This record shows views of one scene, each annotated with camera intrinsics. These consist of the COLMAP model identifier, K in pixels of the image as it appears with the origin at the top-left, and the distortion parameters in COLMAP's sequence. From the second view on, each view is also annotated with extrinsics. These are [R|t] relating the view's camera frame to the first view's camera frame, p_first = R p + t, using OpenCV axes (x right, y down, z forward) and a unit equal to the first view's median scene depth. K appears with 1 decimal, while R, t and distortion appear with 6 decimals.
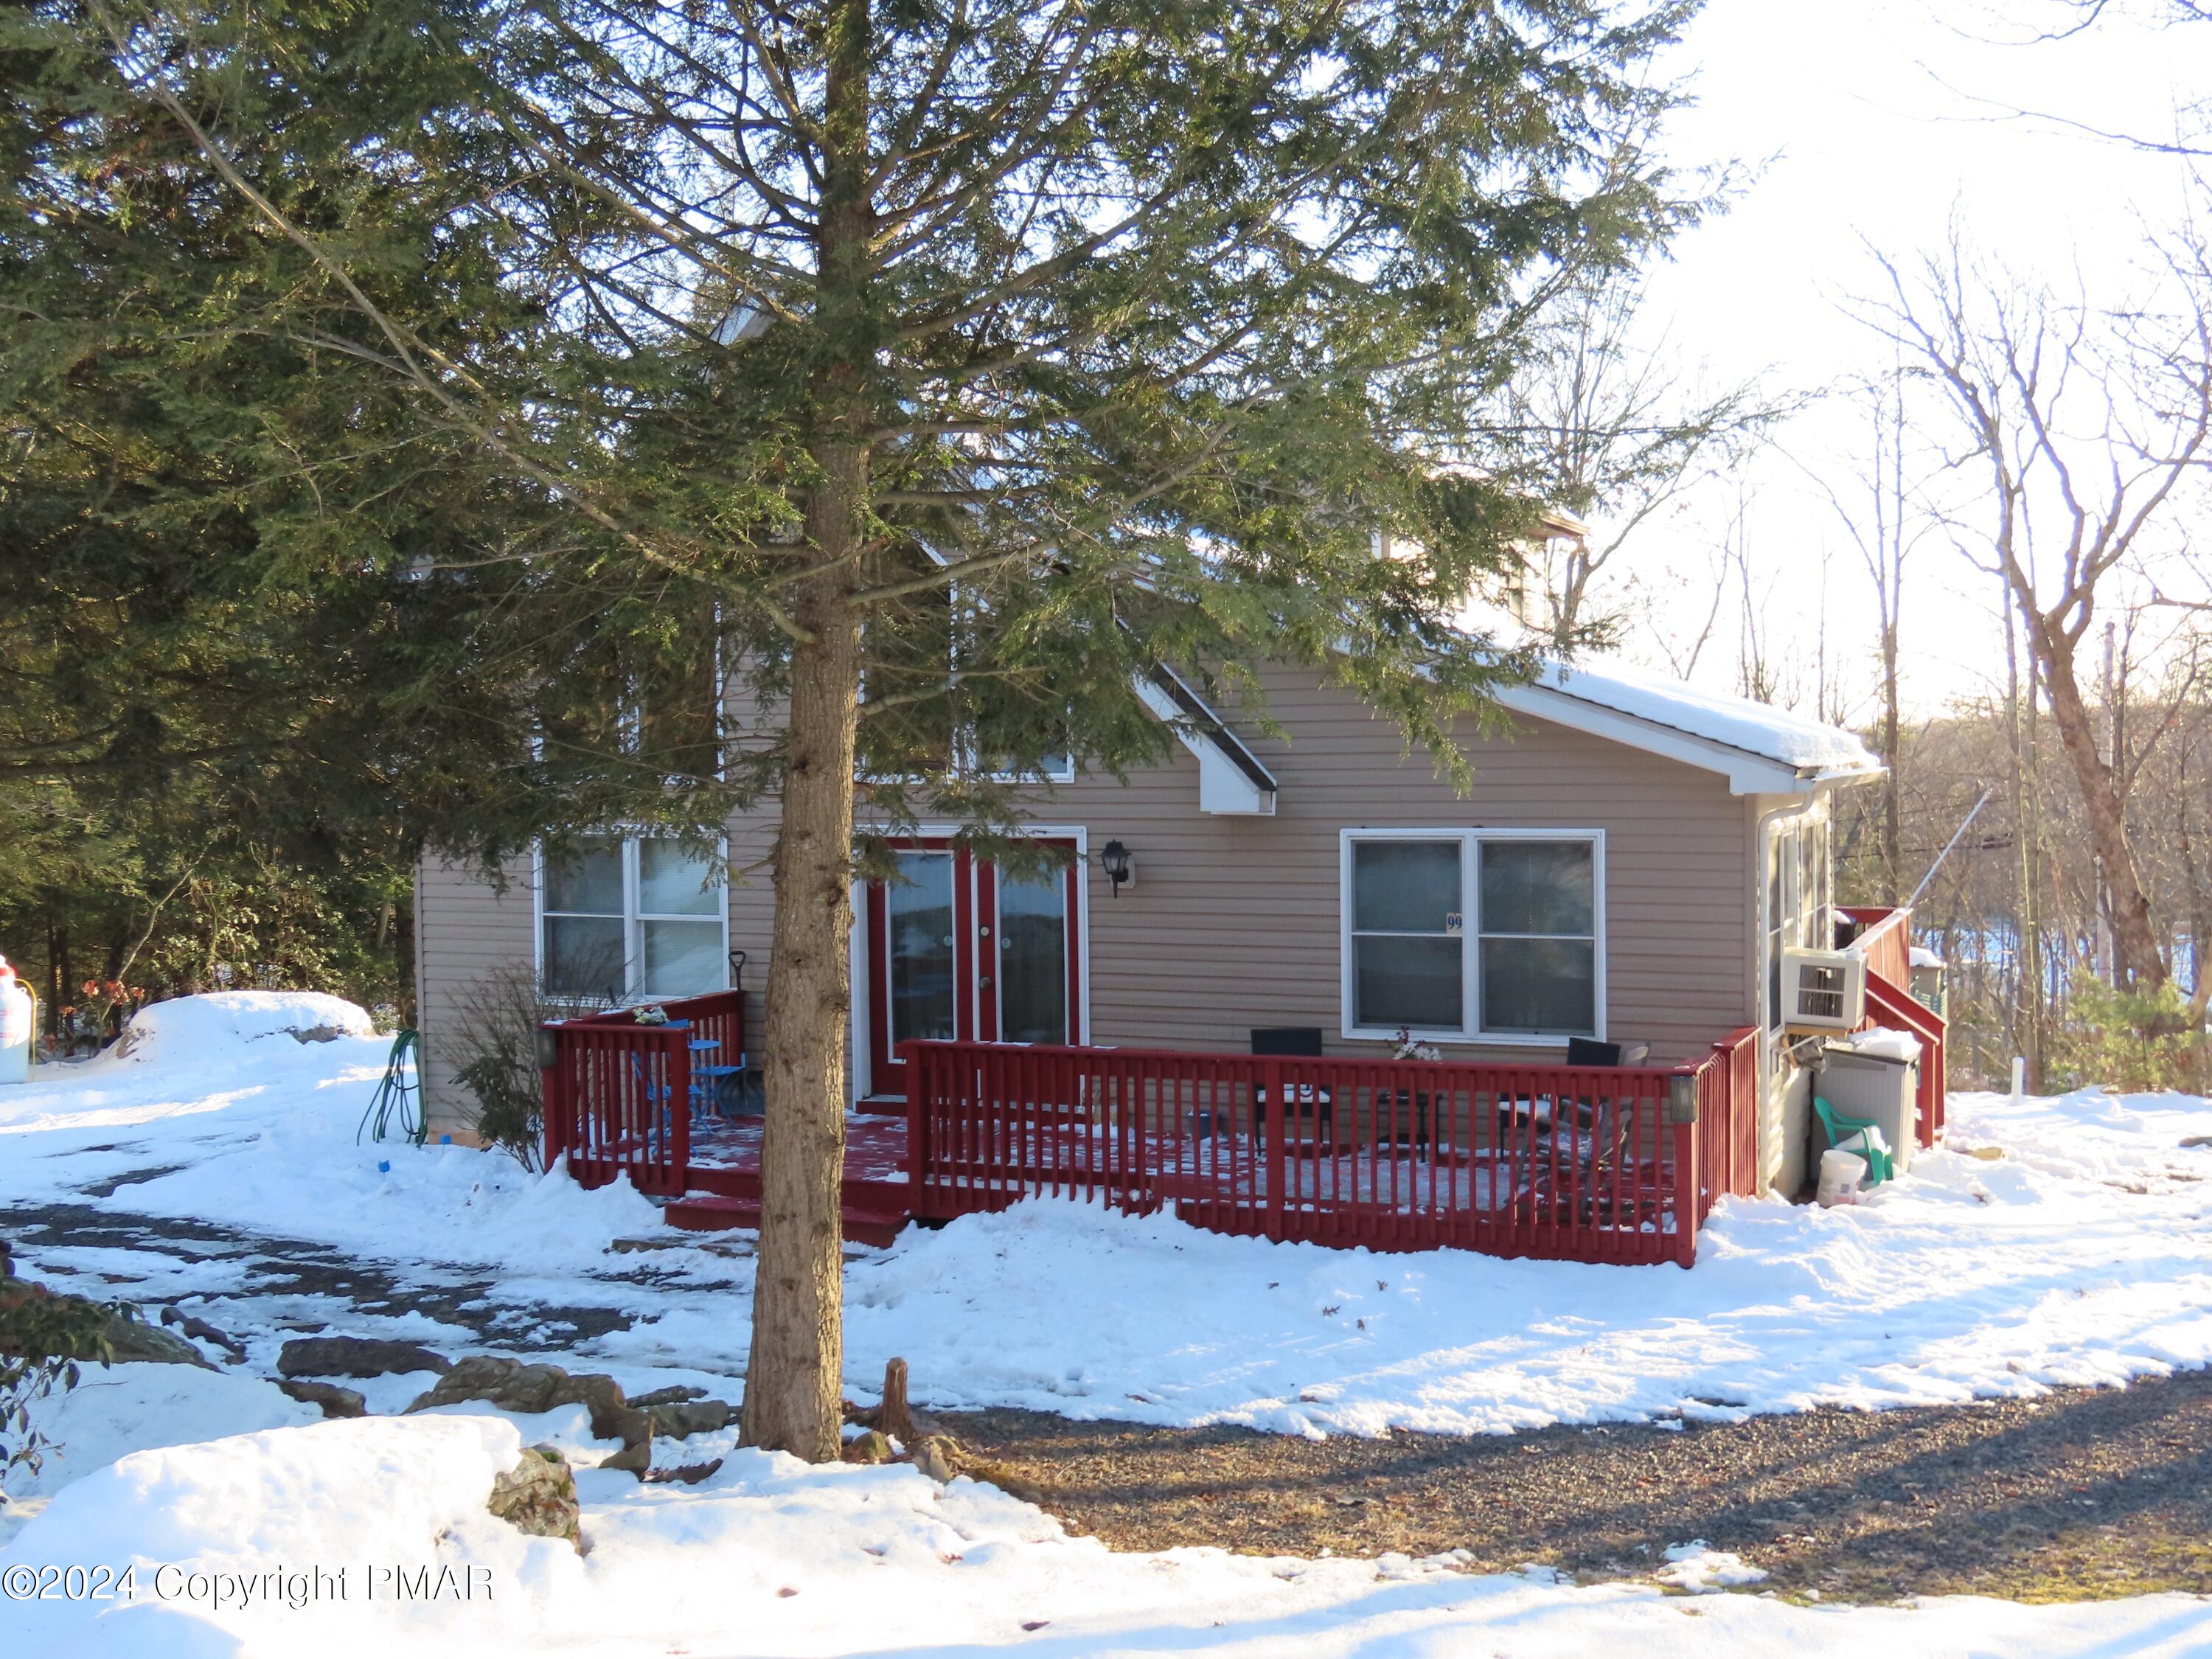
lens RADIAL K [[2343.7, 0, 1106.0], [0, 2343.7, 829.5], [0, 0, 1]] dist [-0.004585, -0.009564]
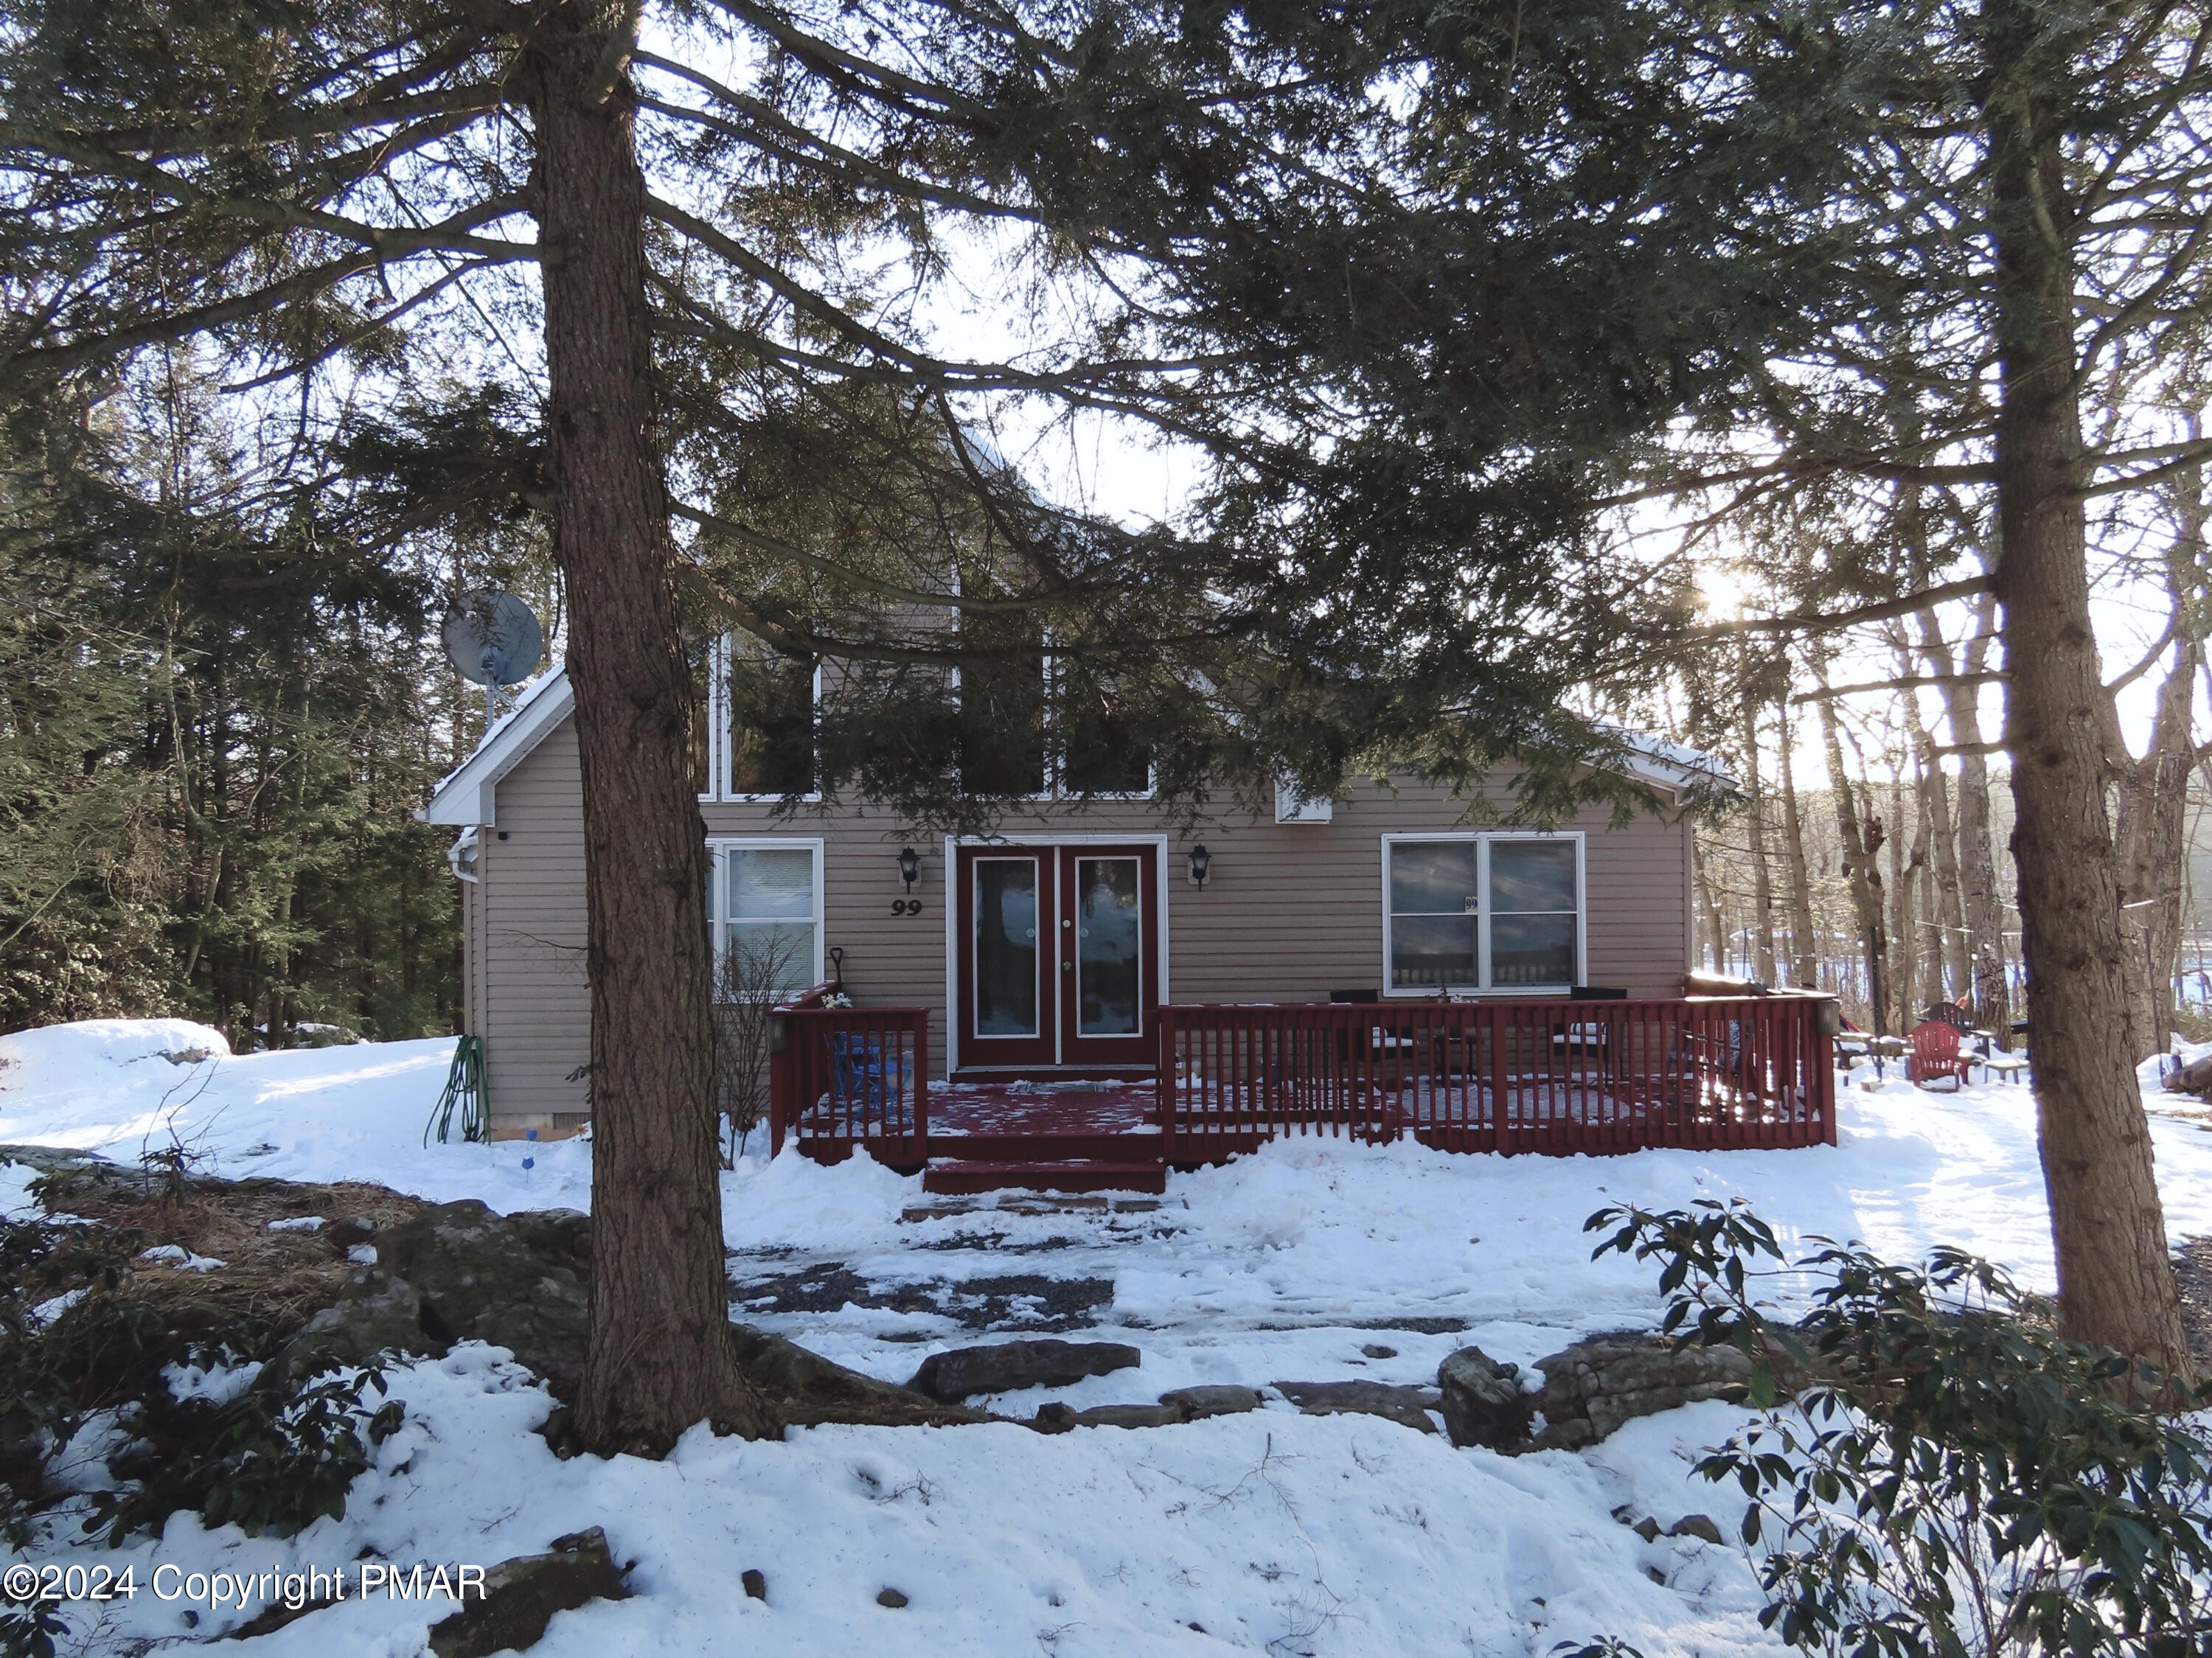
lens RADIAL K [[1460.6, 0, 1106.0], [0, 1460.6, 829.0], [0, 0, 1]] dist [-0.008388, 0.000555]
pose [[0.912685, 0.007313, 0.408598, -0.375710], [0.014183, 0.998671, -0.049554, 0.035692], [-0.408417, 0.051022, 0.911368, 0.337033]]
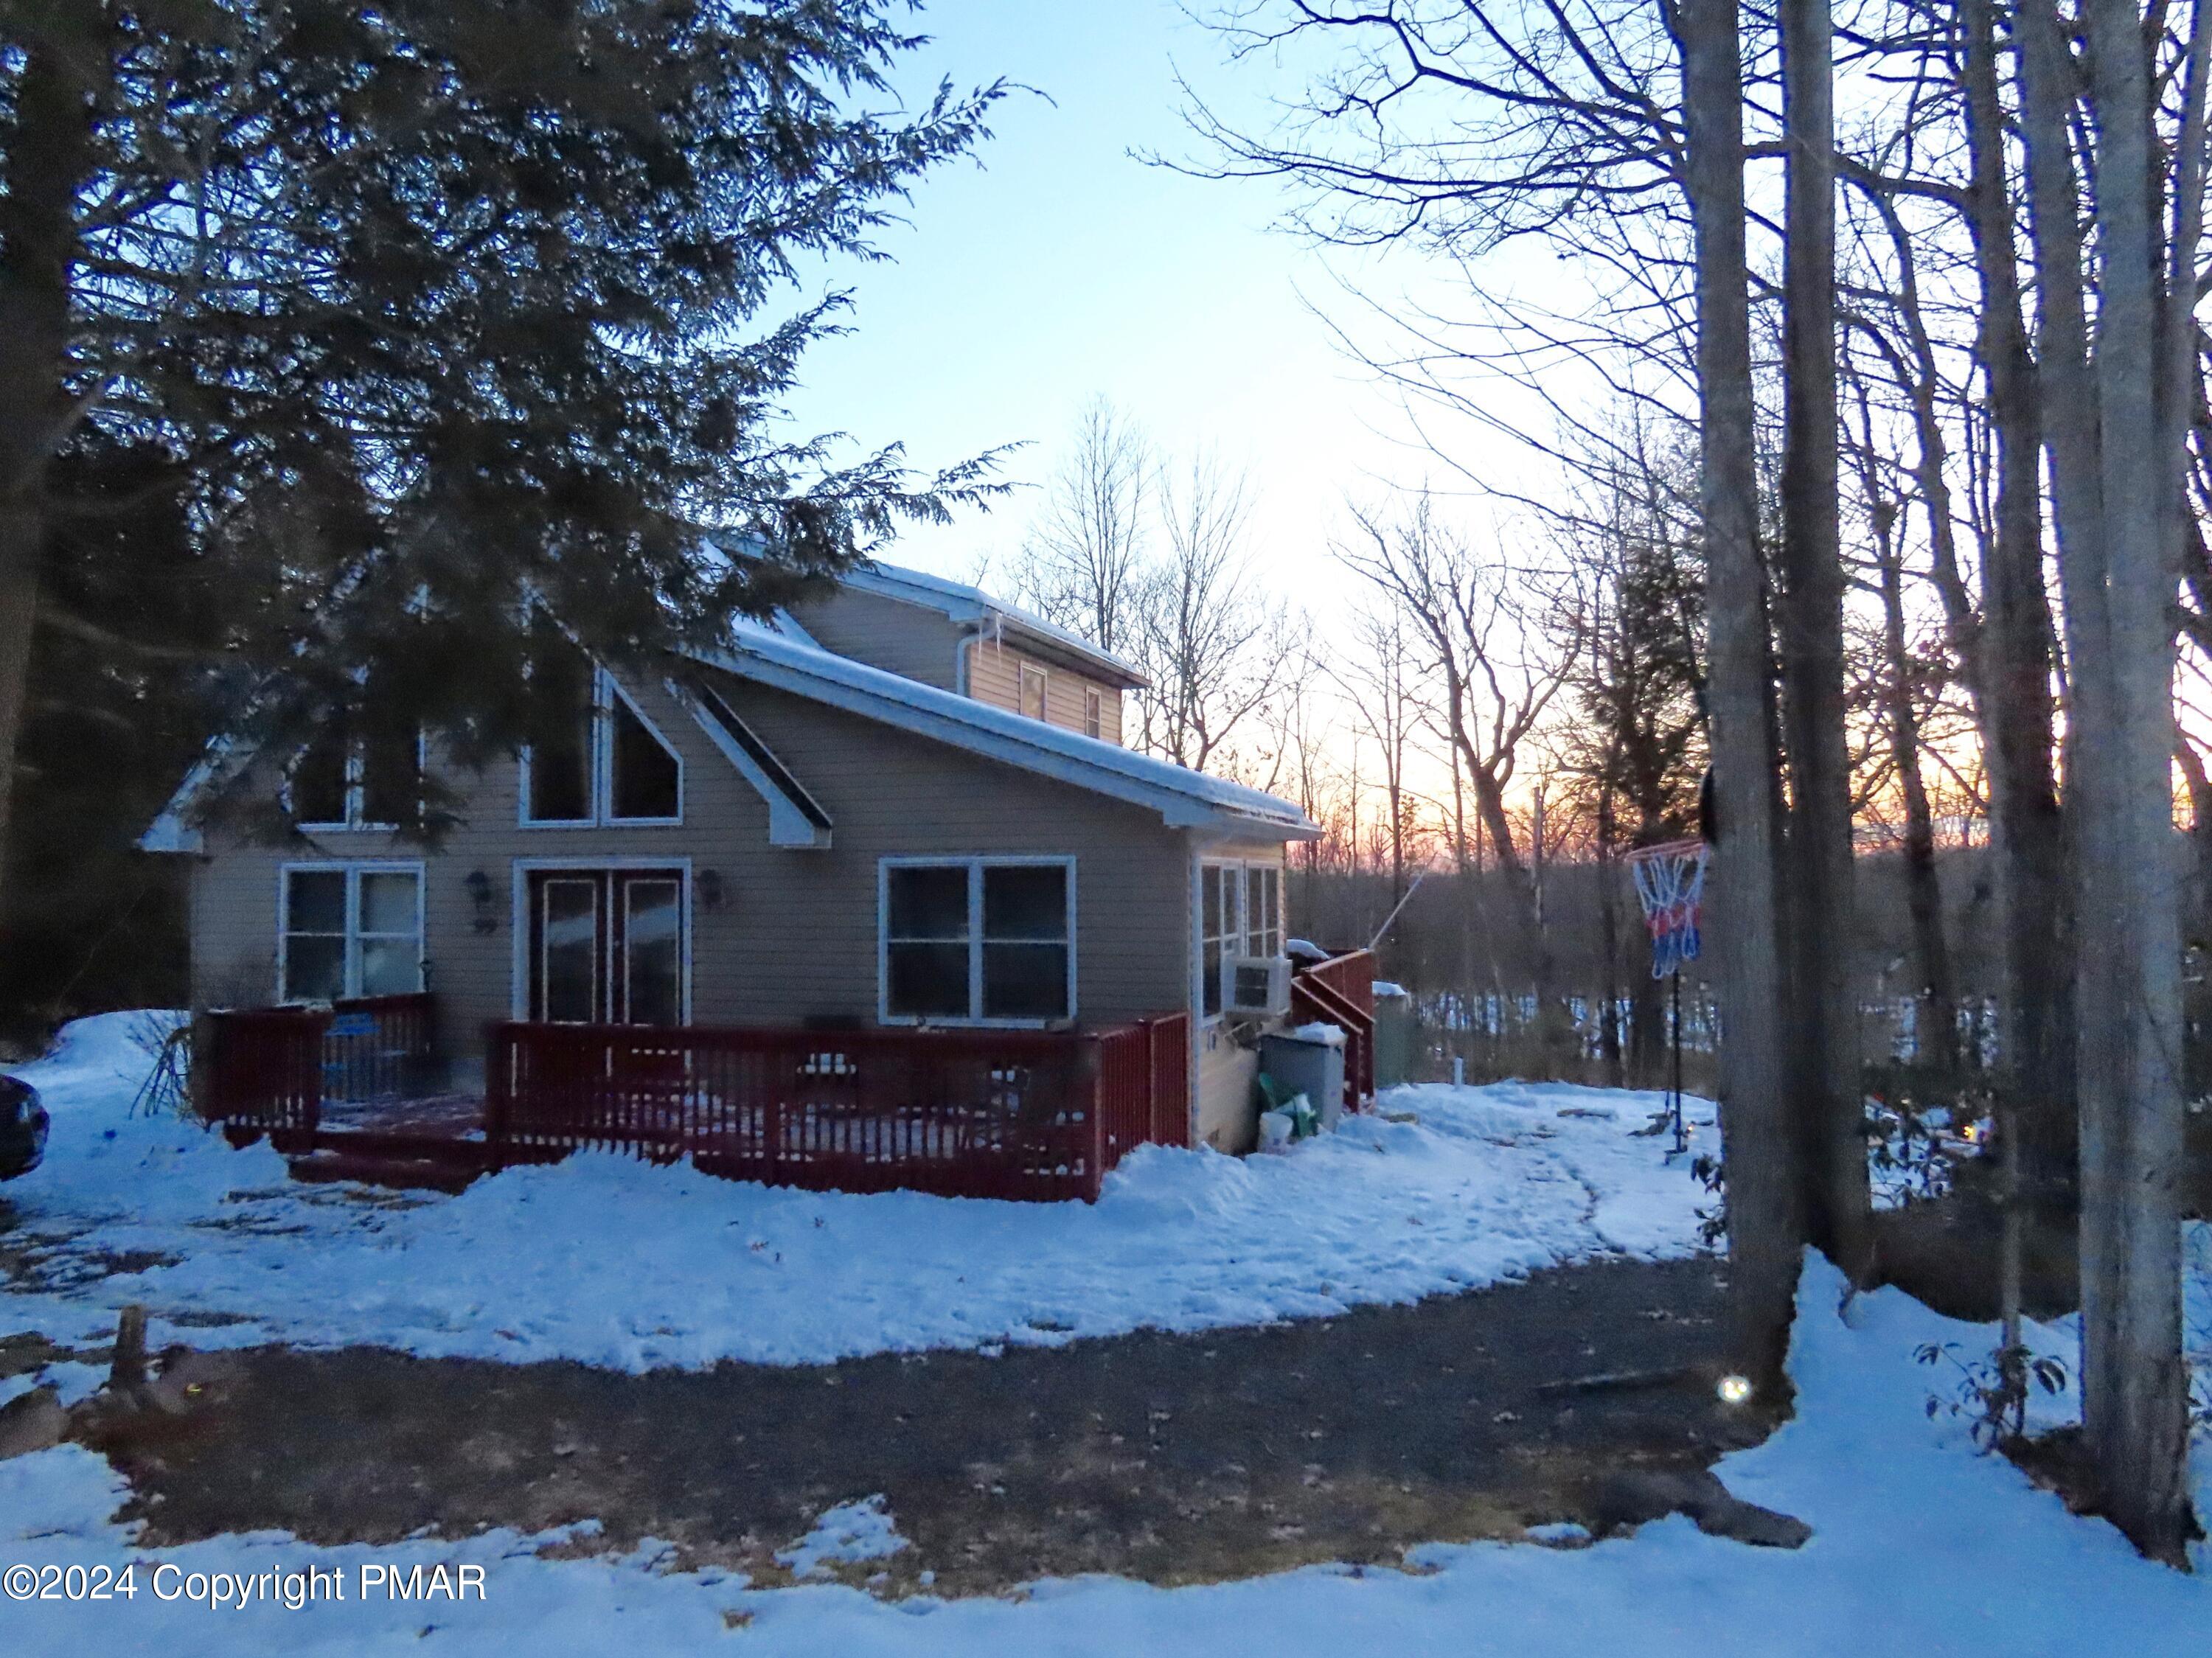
lens RADIAL K [[1446.4, 0, 1102.4], [0, 1446.4, 842.3], [0, 0, 1]] dist [0.000008, -0.000621]
pose [[0.995346, 0.011816, 0.095643, 0.148087], [-0.005597, 0.997868, -0.065031, 0.042190], [-0.096207, 0.064193, 0.993289, 0.210417]]
